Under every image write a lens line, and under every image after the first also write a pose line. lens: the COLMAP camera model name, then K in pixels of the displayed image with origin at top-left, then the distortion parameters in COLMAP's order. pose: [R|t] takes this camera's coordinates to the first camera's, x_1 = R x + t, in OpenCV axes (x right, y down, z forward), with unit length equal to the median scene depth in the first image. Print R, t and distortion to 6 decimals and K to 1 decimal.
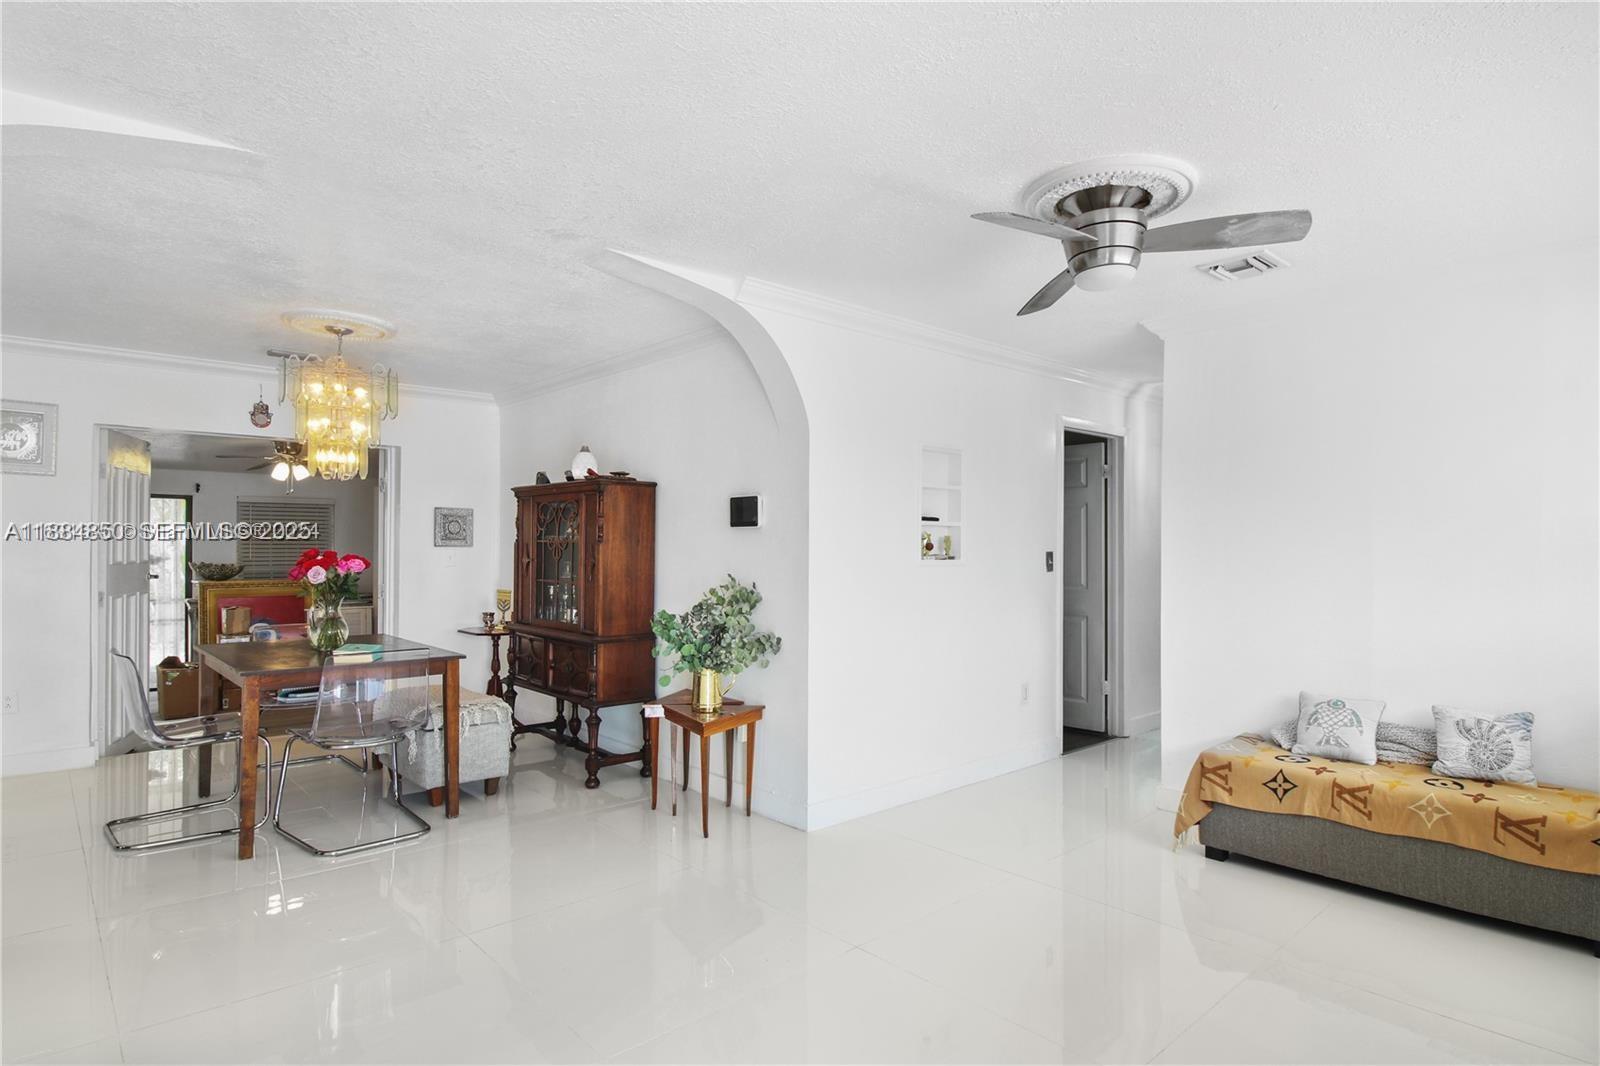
lens RADIAL K [[877.7, 0, 801.4], [0, 877.7, 537.1], [0, 0, 1]] dist [-0.000127, -0.000169]
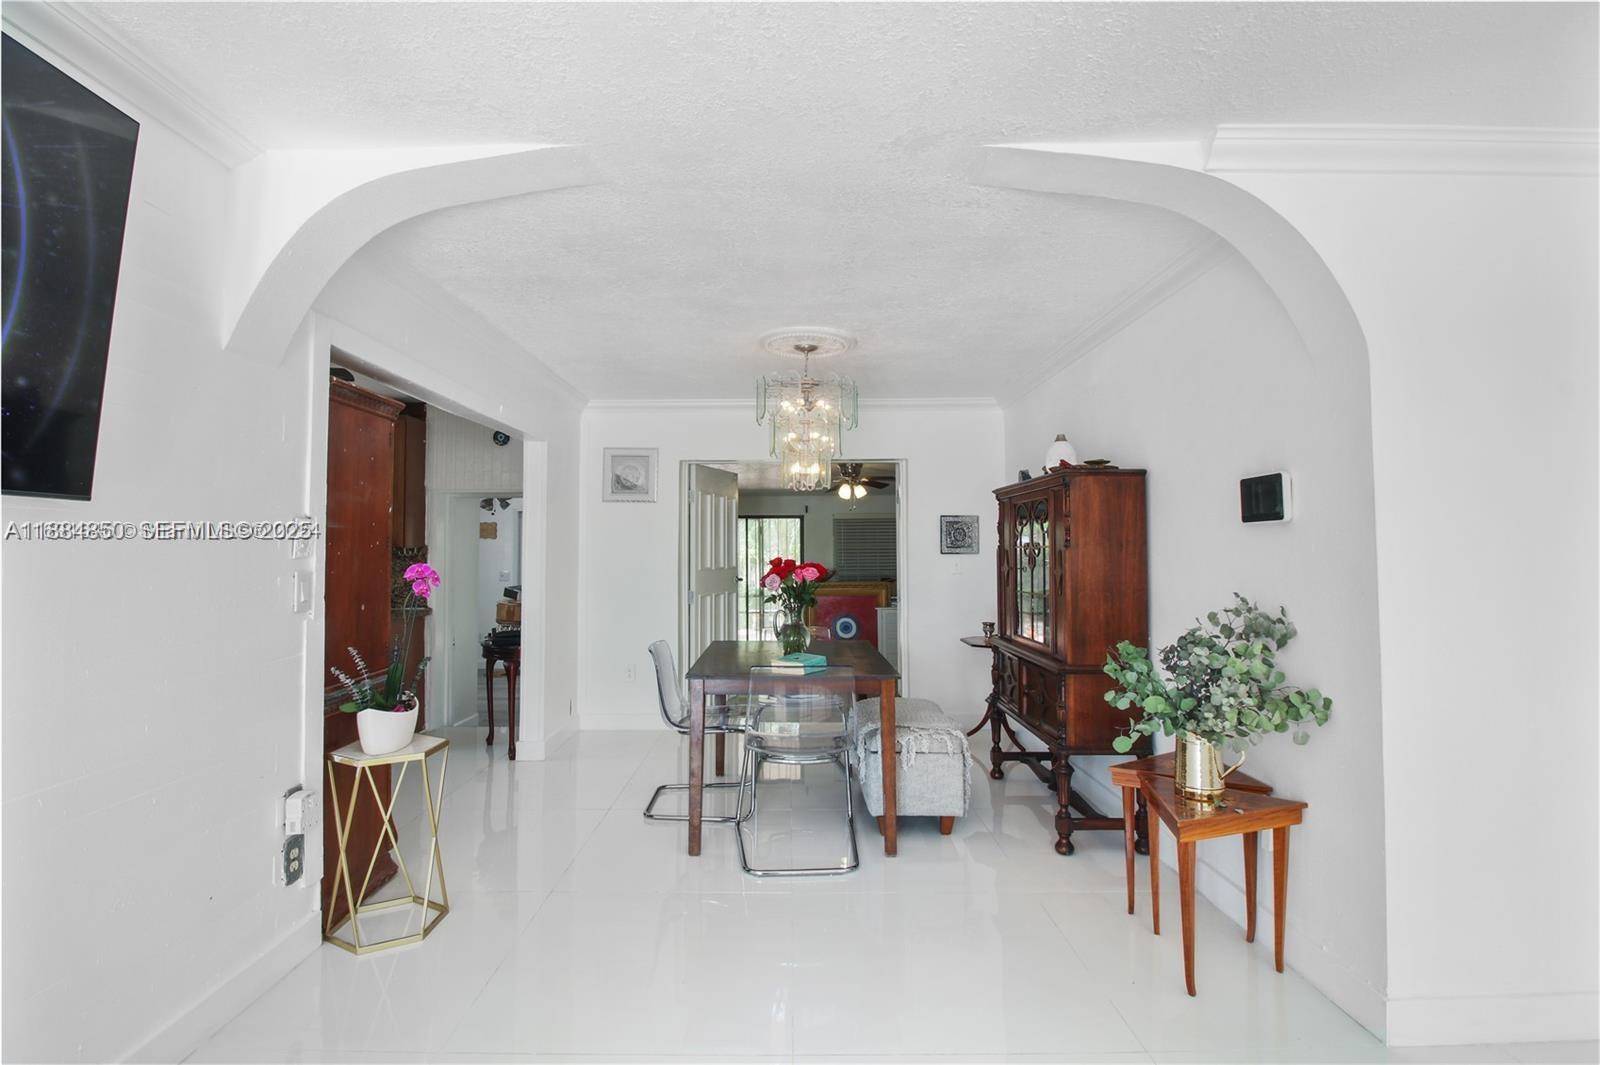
lens RADIAL K [[741.7, 0, 784.8], [0, 741.7, 521.4], [0, 0, 1]] dist [-0.015471, -0.003398]
pose [[0.728927, -0.037349, -0.683572, 0.051338], [0.015423, 0.999153, -0.038145, 0.003857], [0.684417, 0.017262, 0.728886, 0.346154]]
